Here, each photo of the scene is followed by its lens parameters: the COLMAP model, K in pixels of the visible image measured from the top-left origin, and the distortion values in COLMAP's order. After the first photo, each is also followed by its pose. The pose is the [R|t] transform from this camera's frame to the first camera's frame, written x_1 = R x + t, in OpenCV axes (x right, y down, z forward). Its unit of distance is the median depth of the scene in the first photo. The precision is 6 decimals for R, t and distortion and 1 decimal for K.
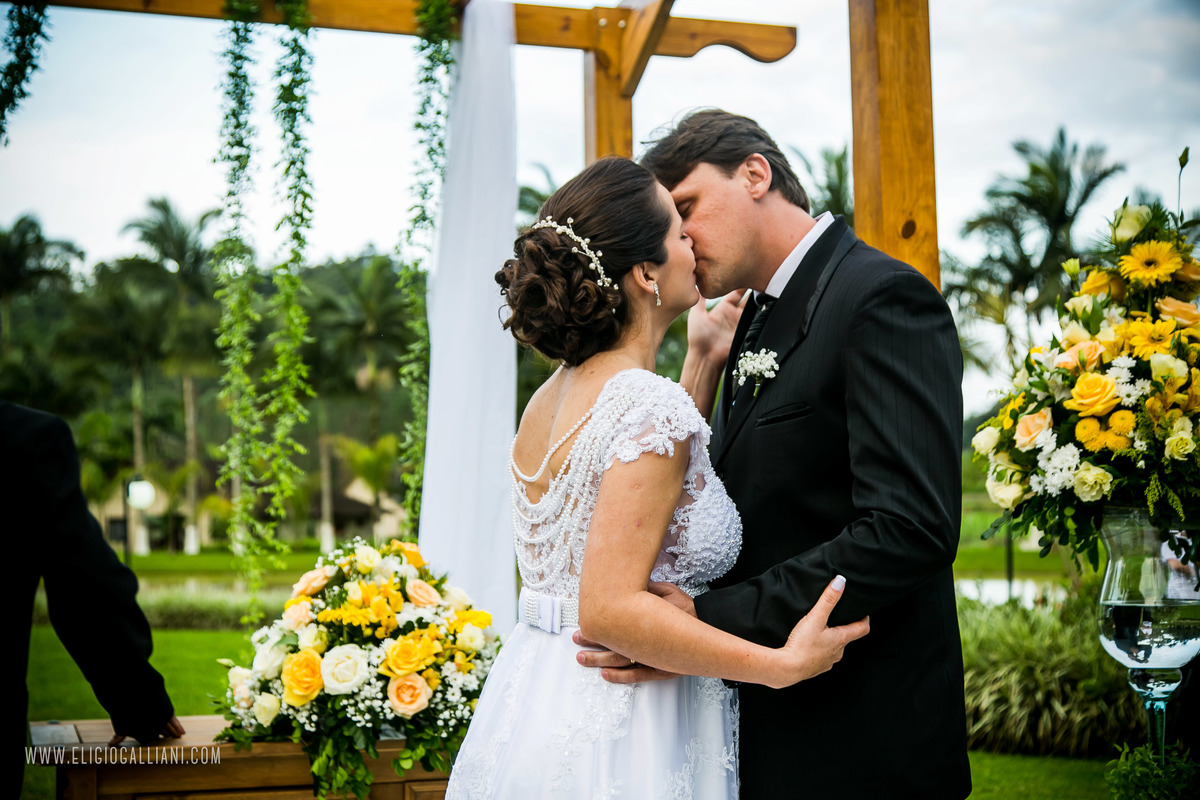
lens RADIAL K [[1918.5, 0, 600.0], [0, 1918.5, 400.0], [0, 0, 1]] dist [0.034171, -0.002721]
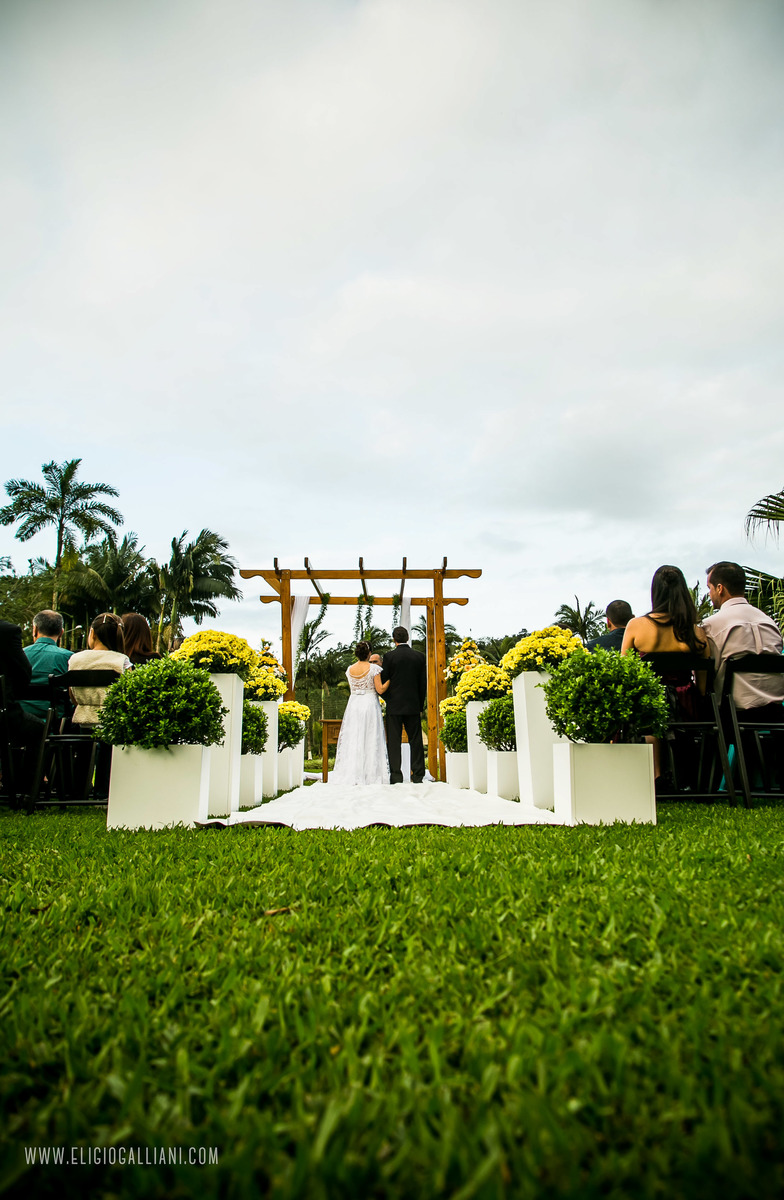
lens RADIAL K [[883.1, 0, 417.6], [0, 883.1, 571.3], [0, 0, 1]] dist [0.006605, 0.001550]
pose [[0.967384, -0.055268, -0.247211, 0.863717], [0.018508, 0.988721, -0.148618, 0.129715], [0.252636, 0.139196, 0.957496, -2.026546]]
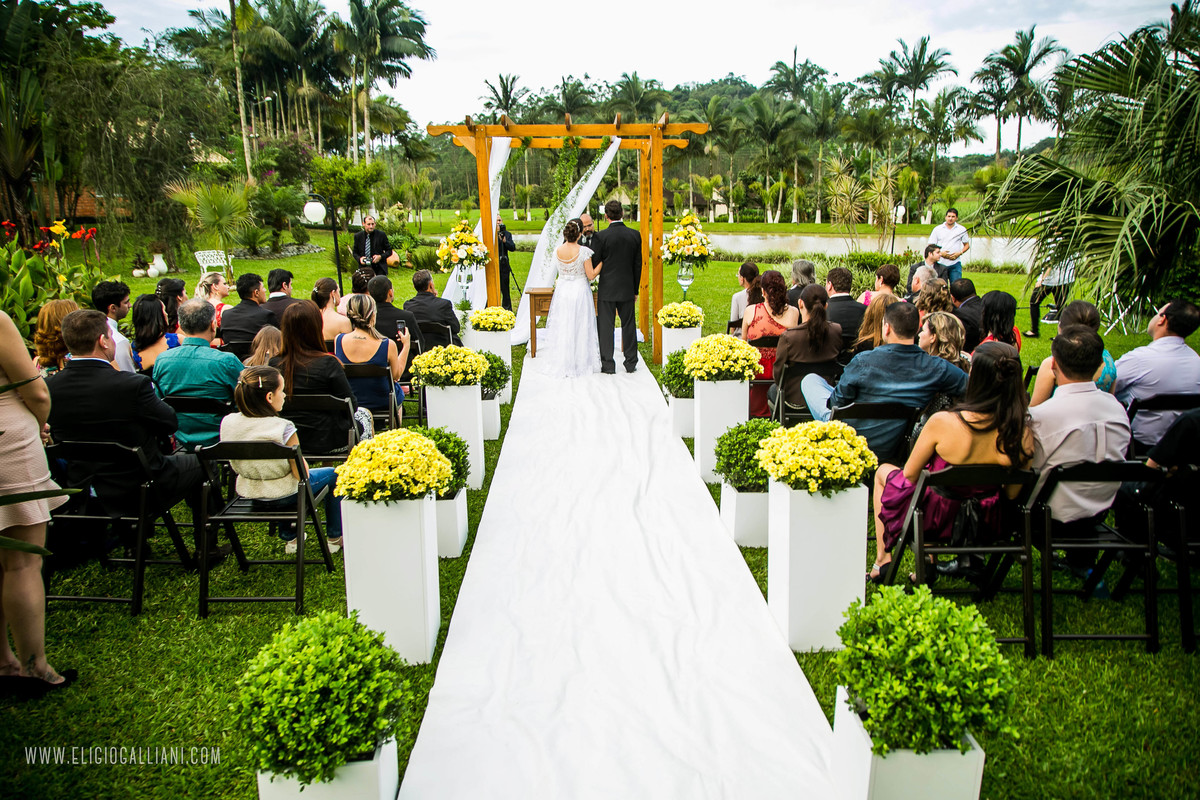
lens RADIAL K [[841.6, 0, 600.0], [0, 841.6, 400.0], [0, 0, 1]] dist [0.017923, -0.003792]
pose [[0.961831, 0.067377, -0.265219, 0.726873], [0.013534, 0.956315, 0.292025, -0.294788], [0.273308, -0.284468, 0.918902, -1.645675]]
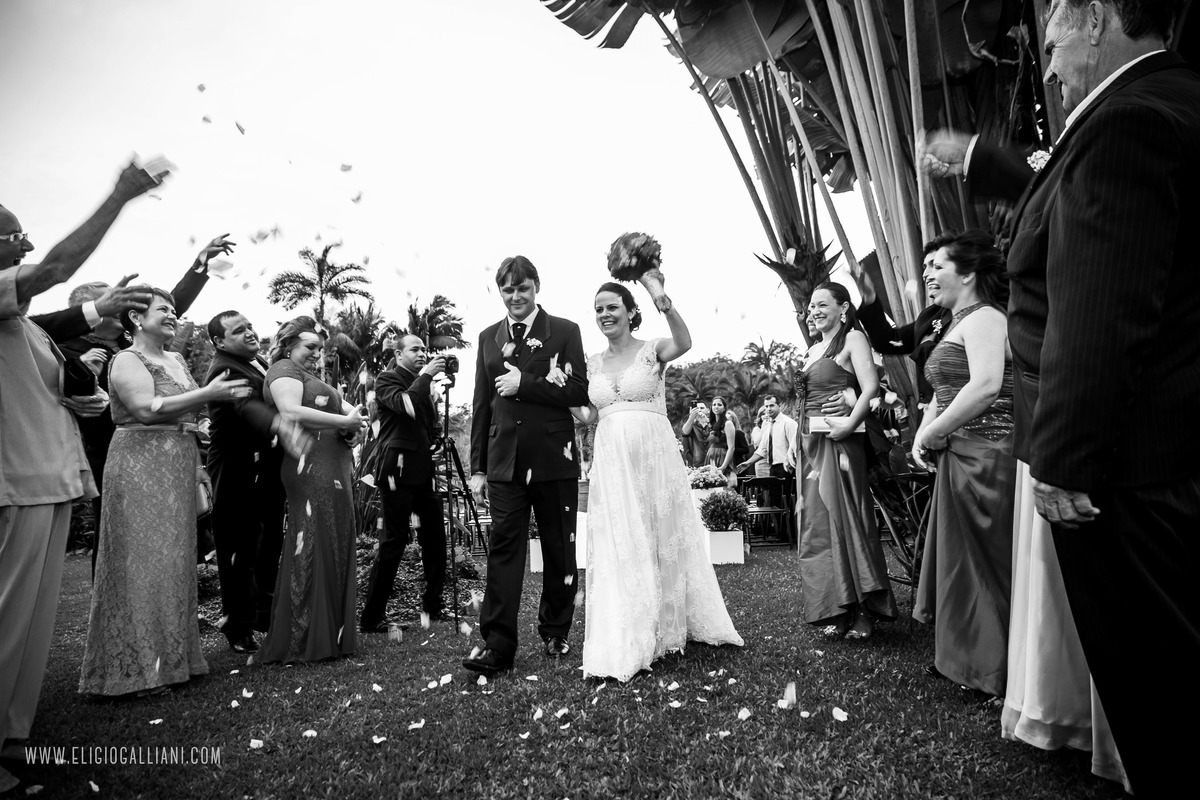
lens RADIAL K [[841.6, 0, 600.0], [0, 841.6, 400.0], [0, 0, 1]] dist [0.017923, -0.003792]
pose [[0.959791, -0.058630, -0.274524, 1.136835], [0.054283, 0.998251, -0.023409, -0.143182], [0.275416, 0.007566, 0.961295, -3.310320]]
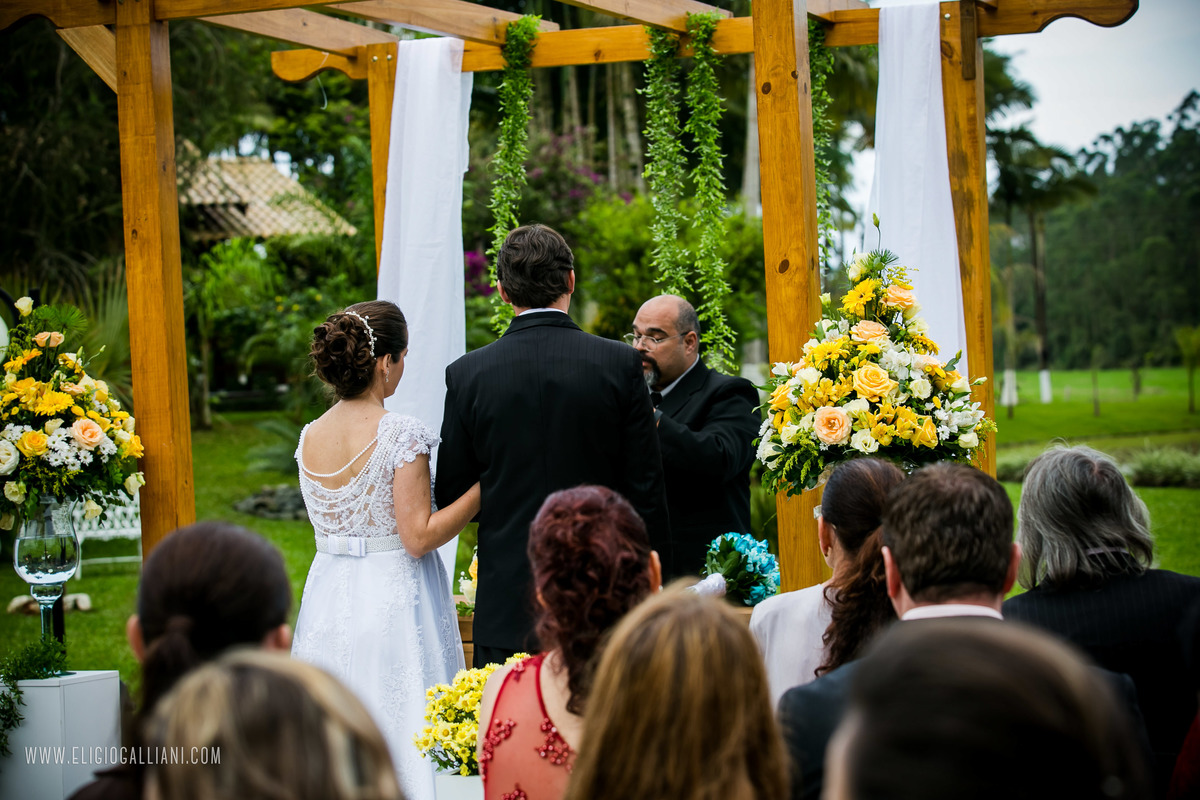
lens RADIAL K [[2761.5, 0, 600.0], [0, 2761.5, 400.0], [0, 0, 1]] dist [-0.055774, -0.392666]
pose [[0.762000, -0.010995, -0.647484, 1.357748], [0.070342, 0.995345, 0.065880, -0.133302], [0.643746, -0.095746, 0.759226, -0.625325]]
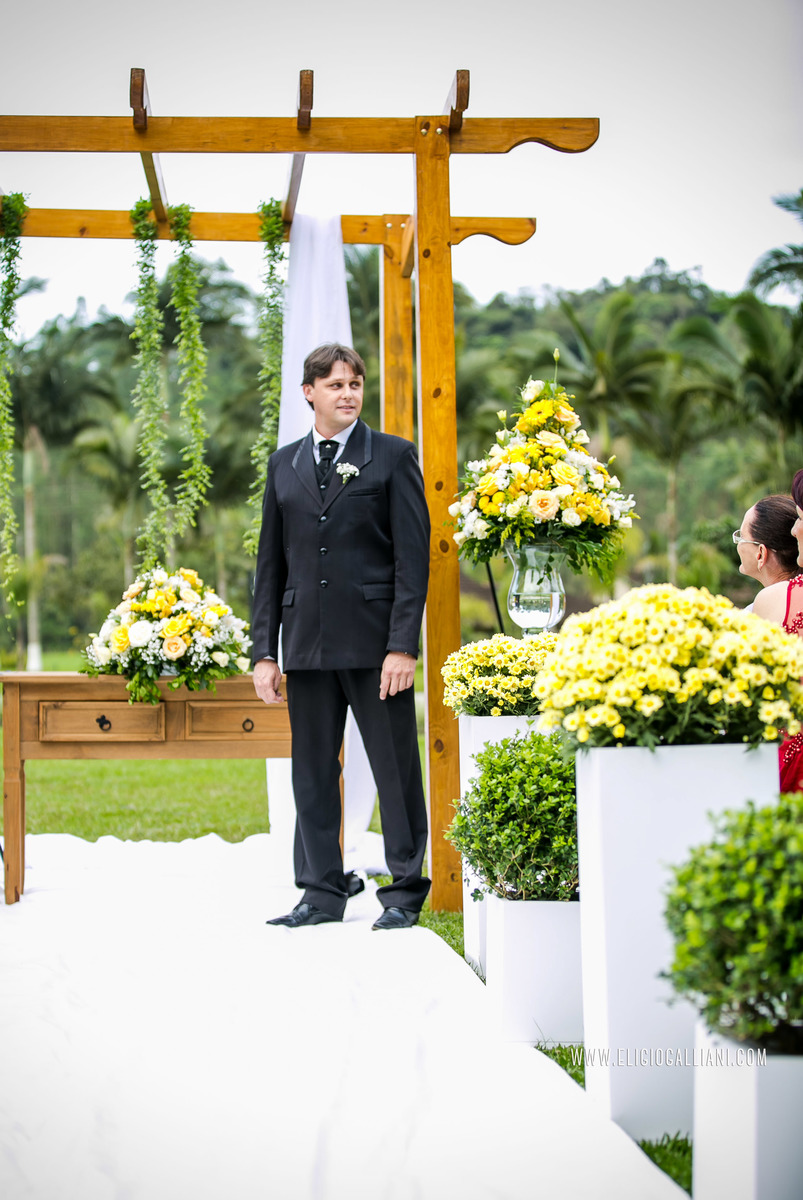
lens RADIAL K [[2709.8, 0, 363.9], [0, 2709.8, 627.6], [0, 0, 1]] dist [0.115767, 0.215766]
pose [[0.971250, 0.002331, -0.238050, 0.699296], [0.011090, 0.998423, 0.055025, -0.009410], [0.237803, -0.056083, 0.969693, -1.497917]]
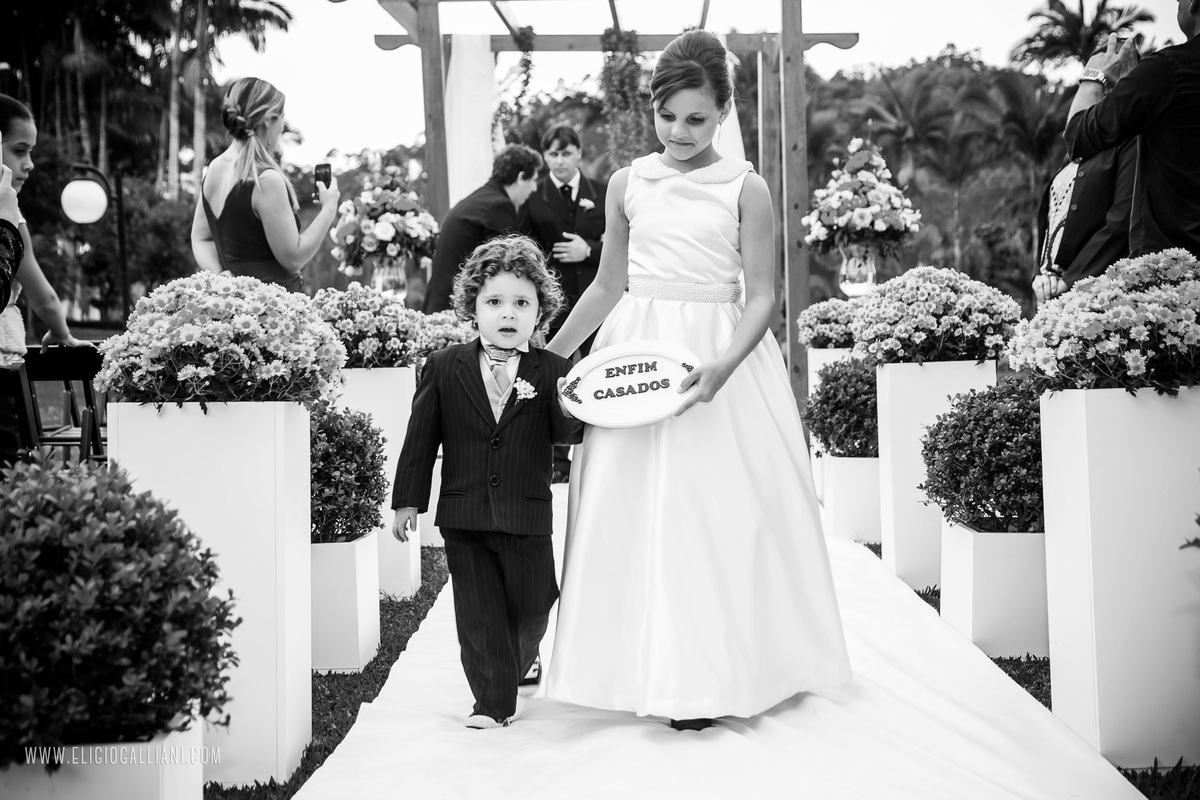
lens RADIAL K [[1823.1, 0, 600.0], [0, 1823.1, 400.0], [0, 0, 1]] dist [0.118436, -0.482215]
pose [[0.948917, 0.011093, -0.315331, 0.748063], [0.024351, 0.993826, 0.108242, -0.016641], [0.314585, -0.110391, 0.942788, -1.705926]]
